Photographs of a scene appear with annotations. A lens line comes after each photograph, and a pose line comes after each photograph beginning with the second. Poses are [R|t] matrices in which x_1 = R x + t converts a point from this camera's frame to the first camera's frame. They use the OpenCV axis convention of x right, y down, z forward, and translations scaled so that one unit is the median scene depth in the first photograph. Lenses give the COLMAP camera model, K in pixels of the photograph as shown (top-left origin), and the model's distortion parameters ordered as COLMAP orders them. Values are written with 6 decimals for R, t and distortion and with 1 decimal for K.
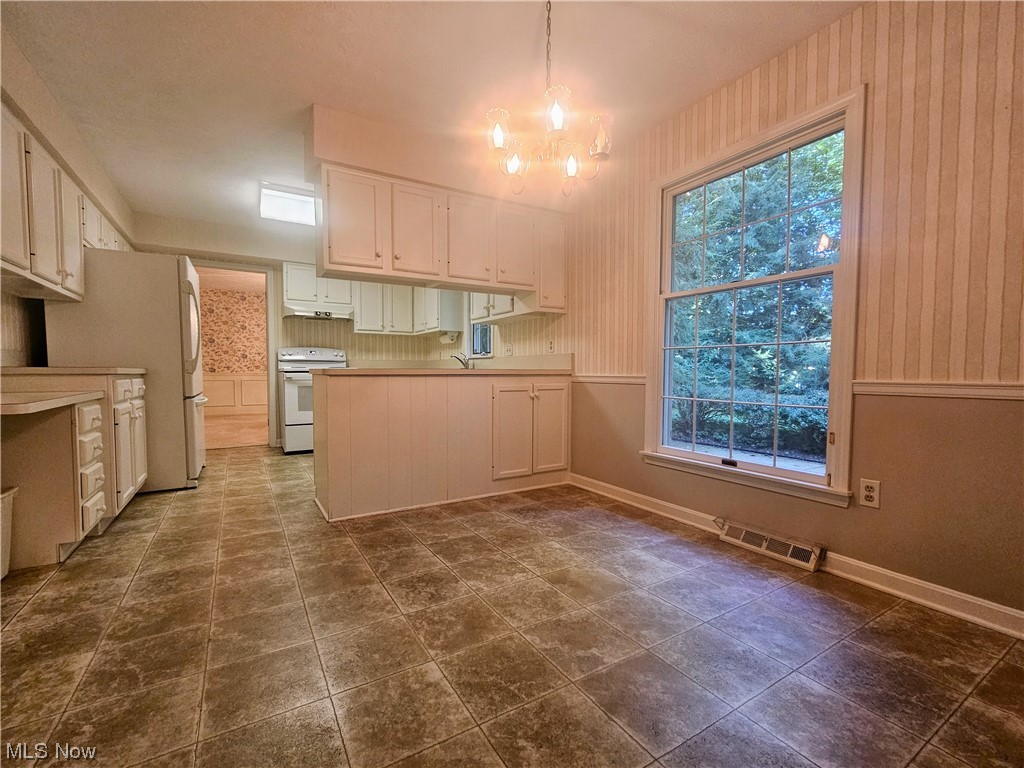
lens RADIAL K [[450.4, 0, 512.0], [0, 450.4, 384.0], [0, 0, 1]] dist [0.000642, 0.000488]
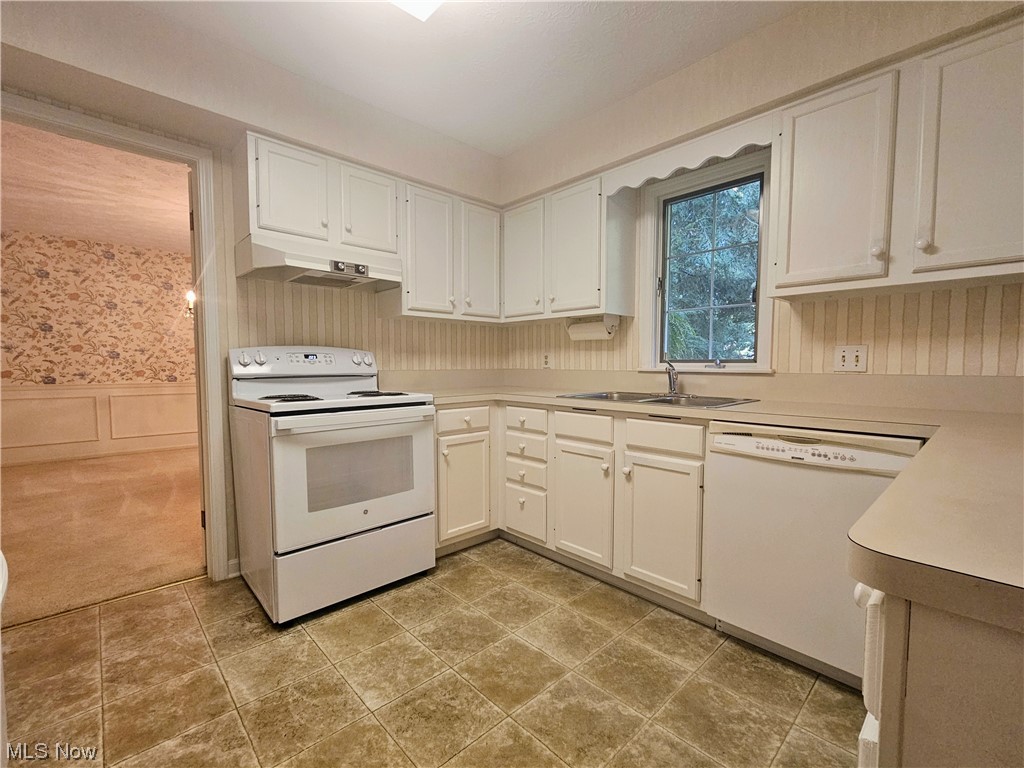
lens RADIAL K [[450.4, 0, 512.0], [0, 450.4, 384.0], [0, 0, 1]] dist [0.000642, 0.000488]
pose [[0.978850, -0.011430, 0.204259, -0.332444], [0.007707, 0.999790, 0.019011, -0.049774], [-0.204433, -0.017035, 0.978732, 0.512941]]
